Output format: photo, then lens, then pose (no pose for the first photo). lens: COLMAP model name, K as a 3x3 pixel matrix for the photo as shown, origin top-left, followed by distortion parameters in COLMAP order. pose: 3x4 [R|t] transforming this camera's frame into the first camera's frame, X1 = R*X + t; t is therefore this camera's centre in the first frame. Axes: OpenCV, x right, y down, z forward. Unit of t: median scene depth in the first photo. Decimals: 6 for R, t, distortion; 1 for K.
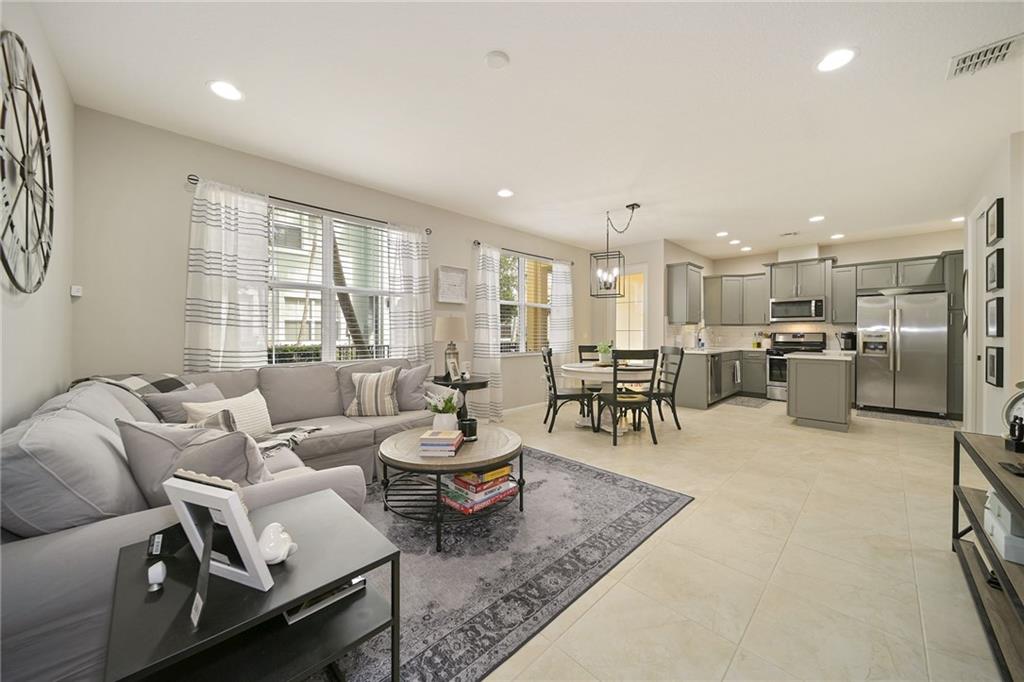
lens RADIAL K [[363.8, 0, 510.7], [0, 363.8, 336.3], [0, 0, 1]] dist [-0.003627, -0.000581]
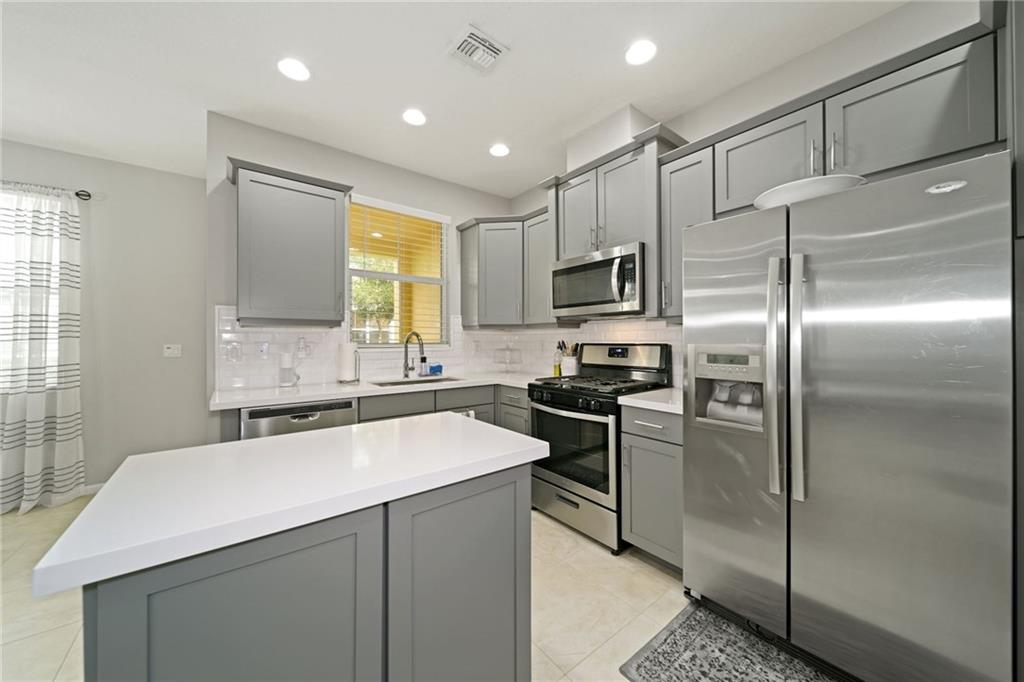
lens RADIAL K [[363.8, 0, 512.0], [0, 363.8, 341.0], [0, 0, 1]] dist [-0.003627, -0.000581]
pose [[0.993601, -0.004380, -0.112862, 0.746129], [0.003863, 0.999981, -0.004792, -0.011866], [0.112881, 0.004325, 0.993599, 0.600663]]
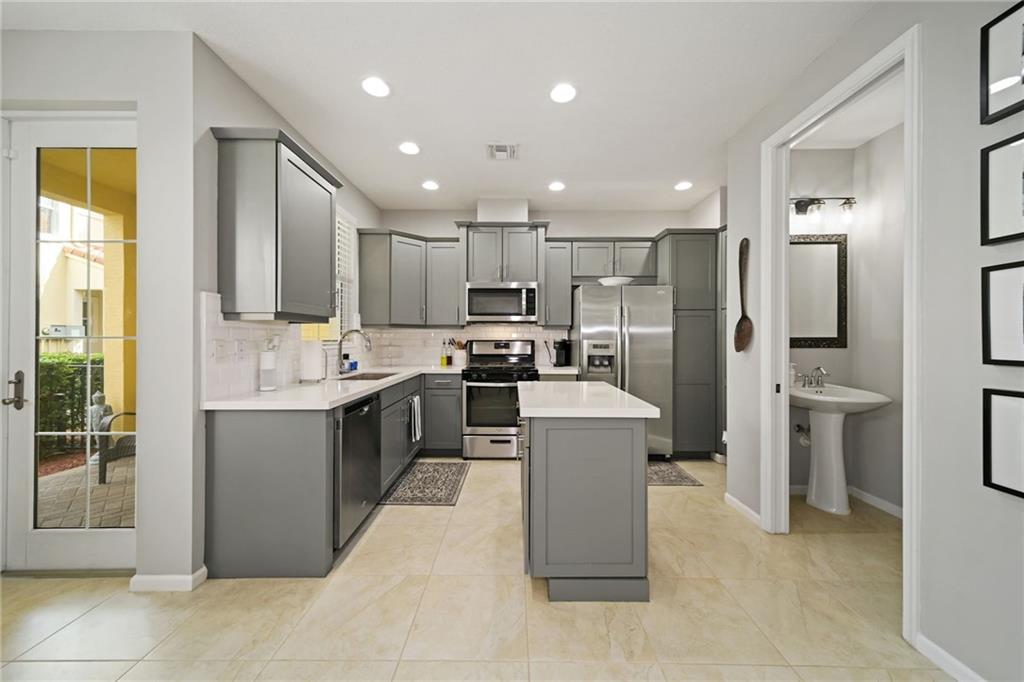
lens RADIAL K [[363.8, 0, 510.8], [0, 363.8, 337.4], [0, 0, 1]] dist [-0.003627, -0.000581]
pose [[0.702080, -0.002409, 0.712094, 0.363735], [0.004321, 0.999990, -0.000878, -0.014424], [-0.712085, 0.003694, 0.702084, 0.561975]]
